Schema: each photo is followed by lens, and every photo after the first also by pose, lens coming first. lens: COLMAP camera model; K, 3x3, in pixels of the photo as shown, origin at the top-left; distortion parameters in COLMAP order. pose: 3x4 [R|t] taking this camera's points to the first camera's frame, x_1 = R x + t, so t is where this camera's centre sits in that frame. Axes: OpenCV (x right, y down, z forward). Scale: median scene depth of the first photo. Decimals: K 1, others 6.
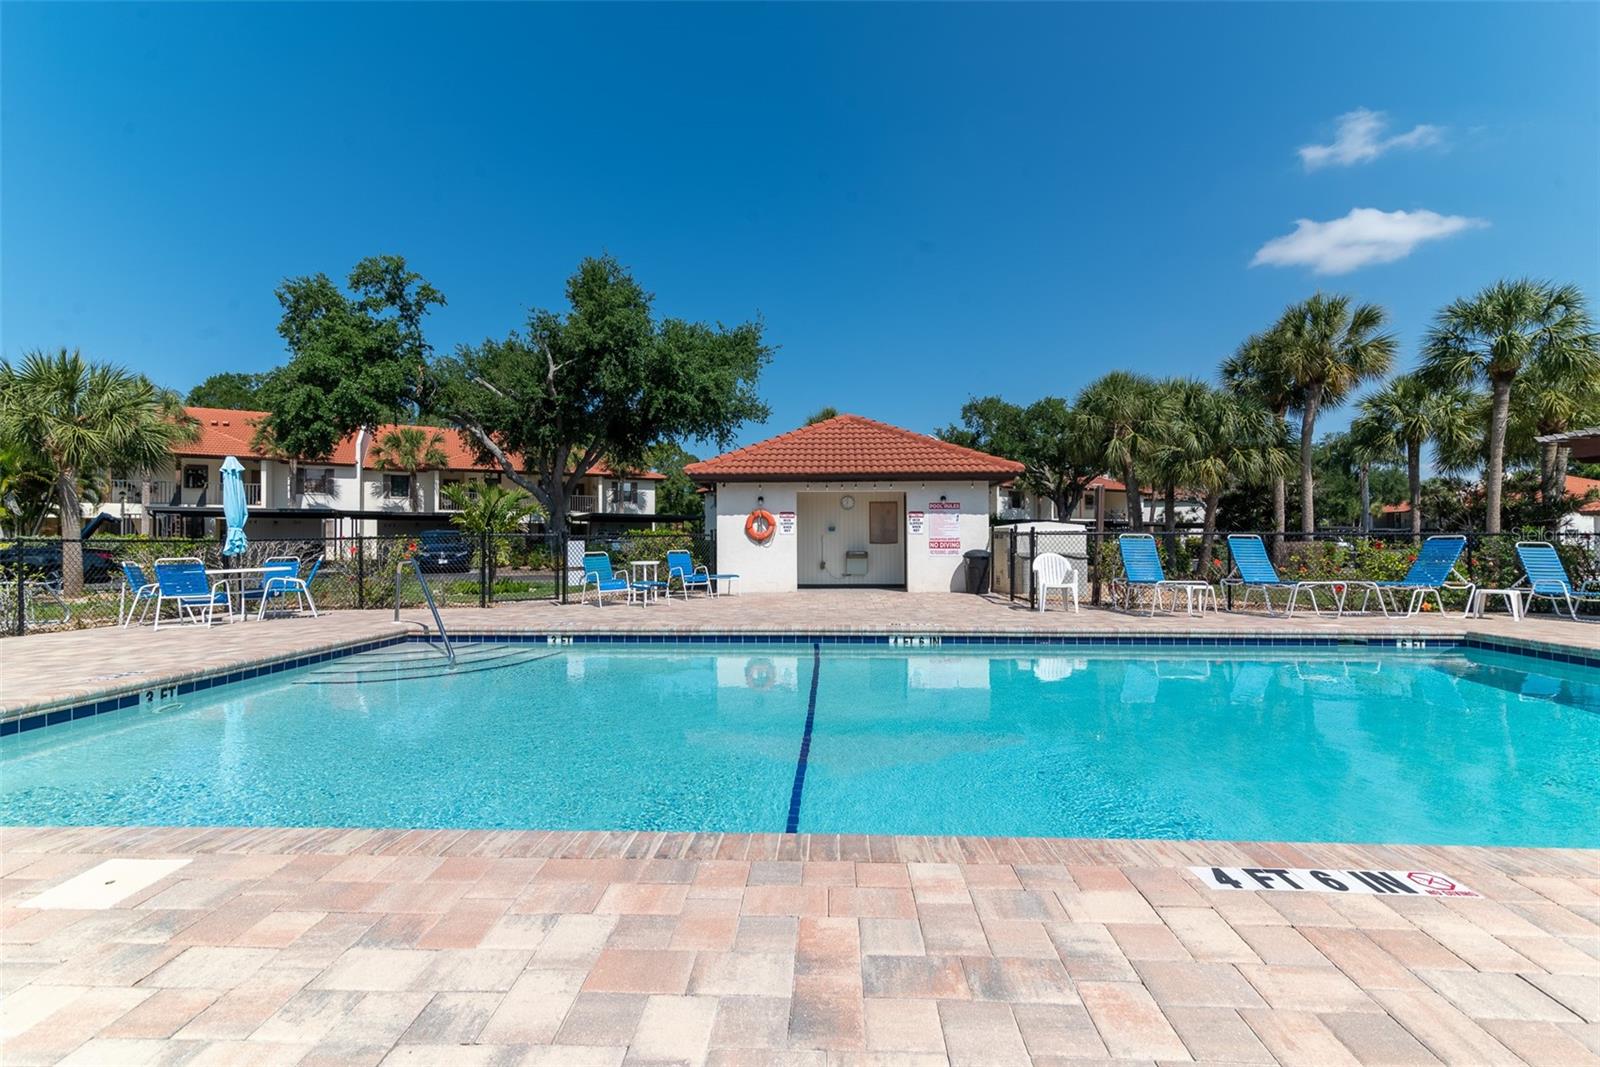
lens RADIAL K [[727.6, 0, 800.0], [0, 727.6, 533.5], [0, 0, 1]] dist [0.018441, -0.000102]
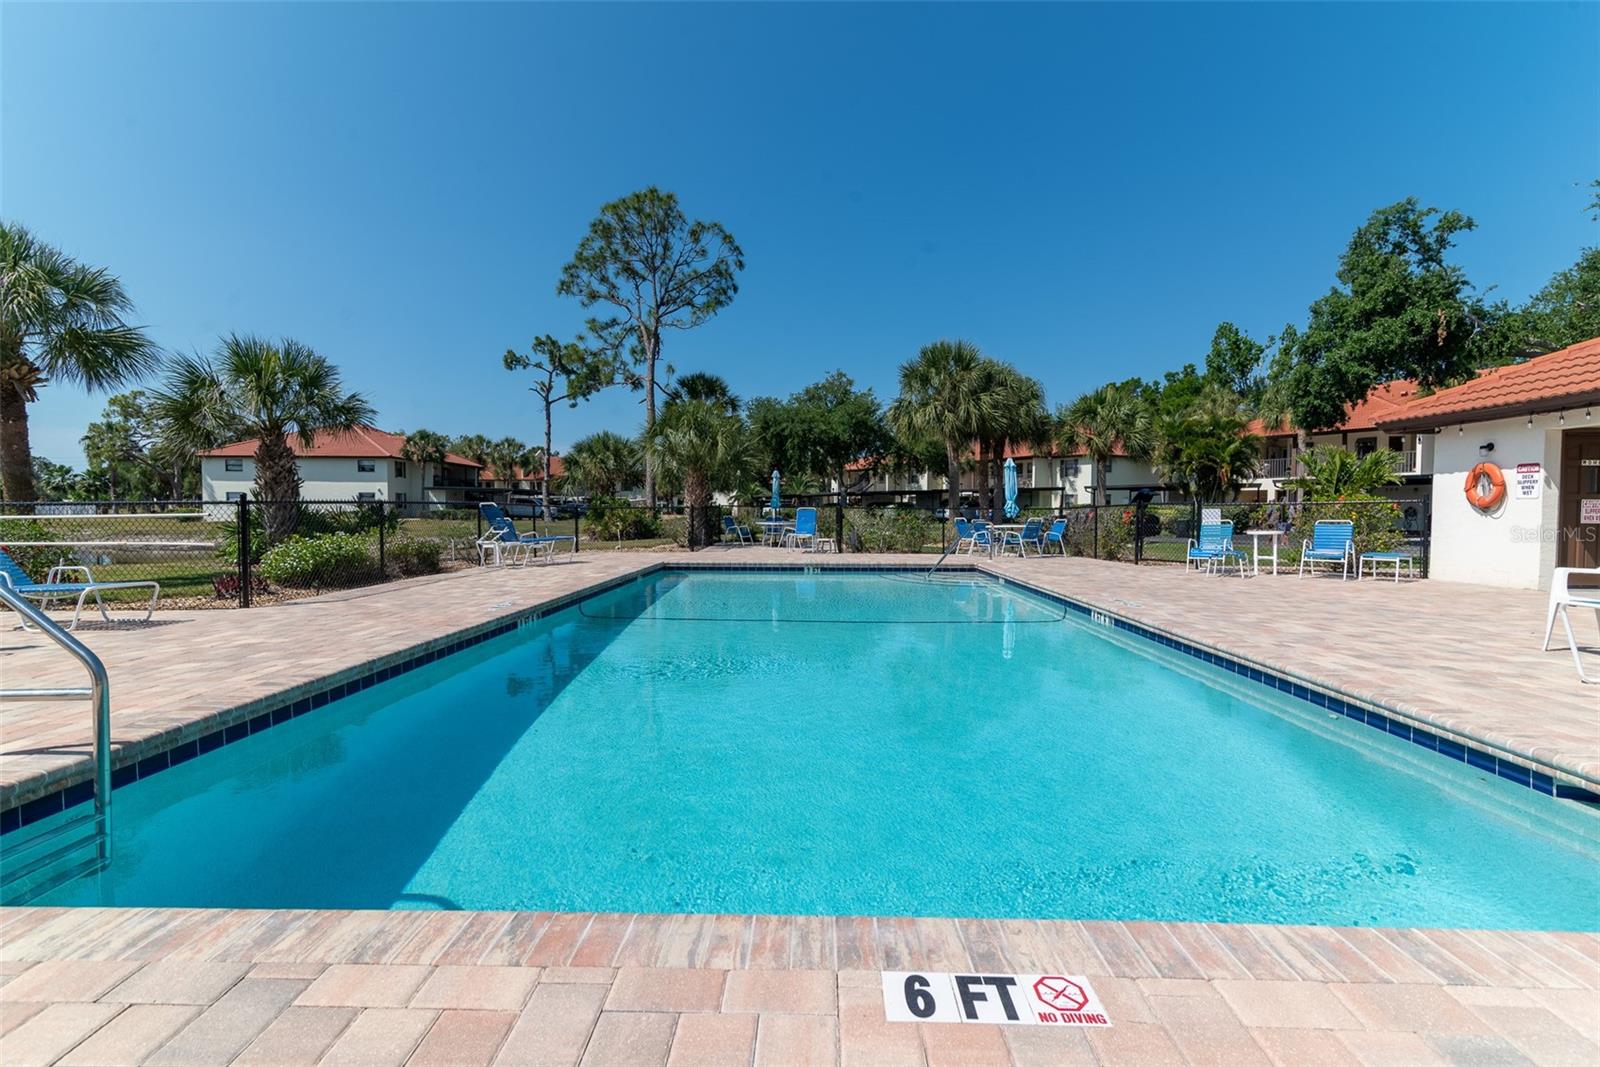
lens RADIAL K [[727.6, 0, 800.0], [0, 727.6, 533.5], [0, 0, 1]] dist [0.018441, -0.000102]
pose [[0.022236, 0.035620, -0.999118, 0.414451], [0.011703, 0.999287, 0.035886, 0.000583], [0.999684, -0.012491, 0.021803, 0.228881]]
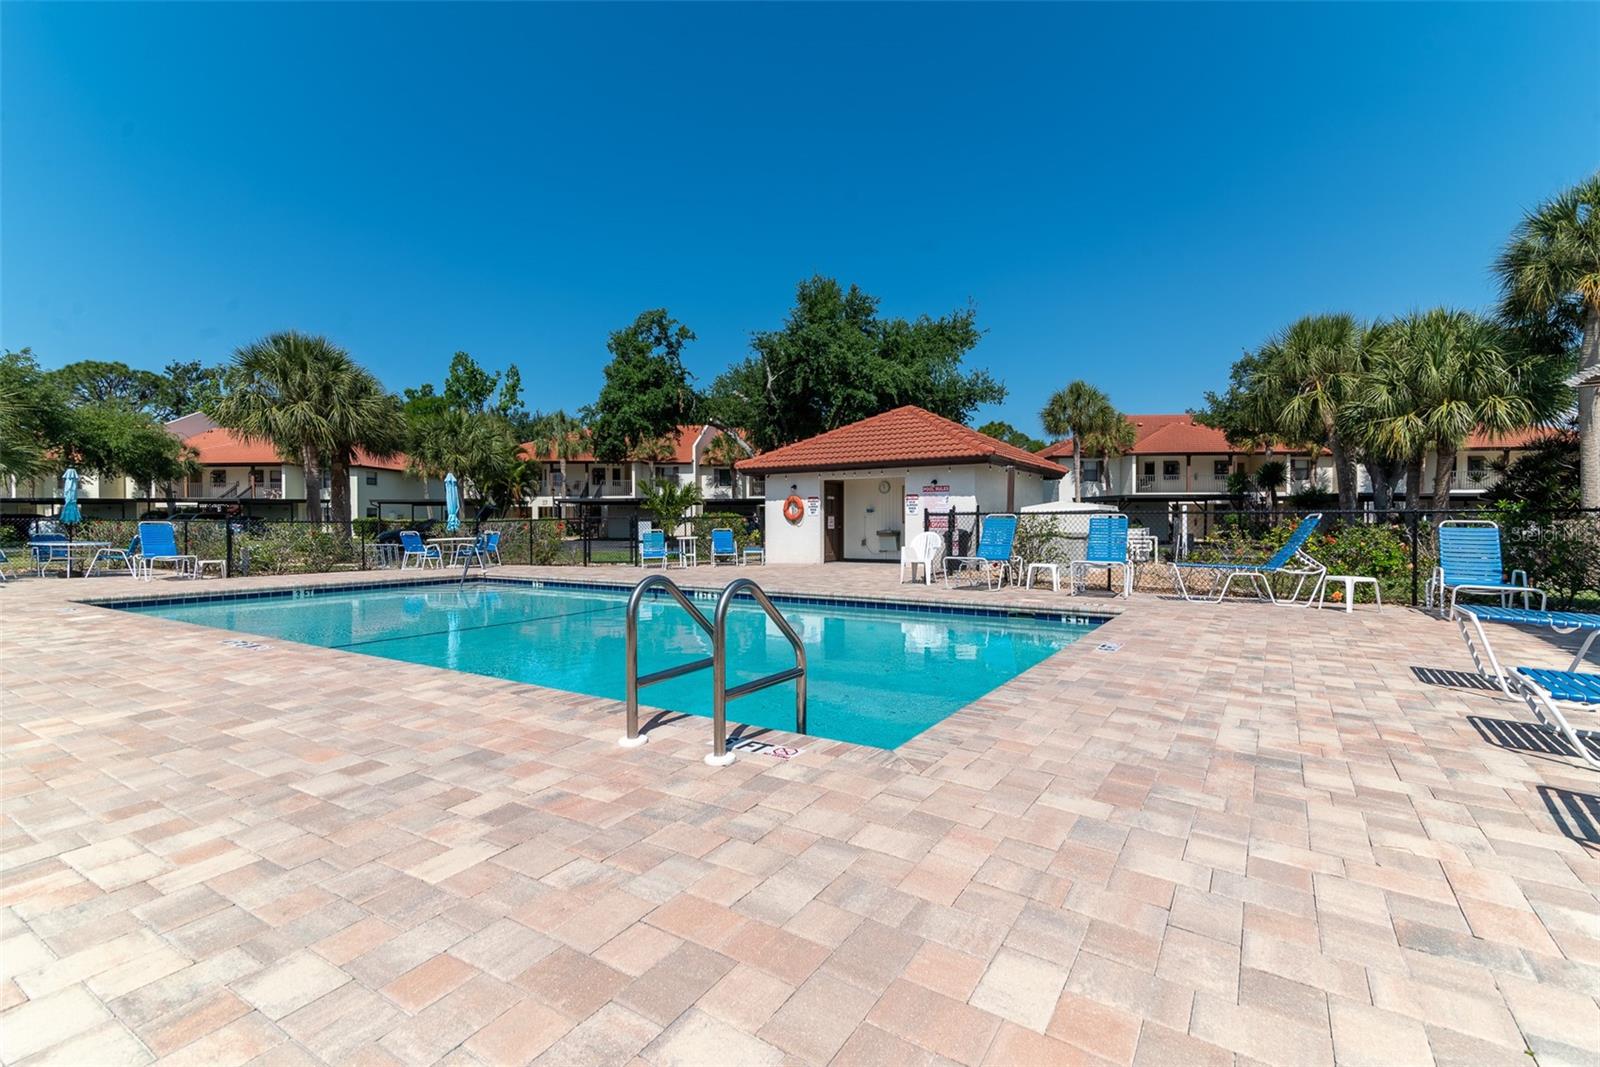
lens RADIAL K [[711.3, 0, 807.5], [0, 711.3, 561.2], [0, 0, 1]] dist [0.015388, -0.000053]
pose [[0.865266, 0.025803, -0.500648, 0.379279], [0.008909, 0.997725, 0.066819, -0.001590], [0.501234, -0.062277, 0.863068, -0.021273]]
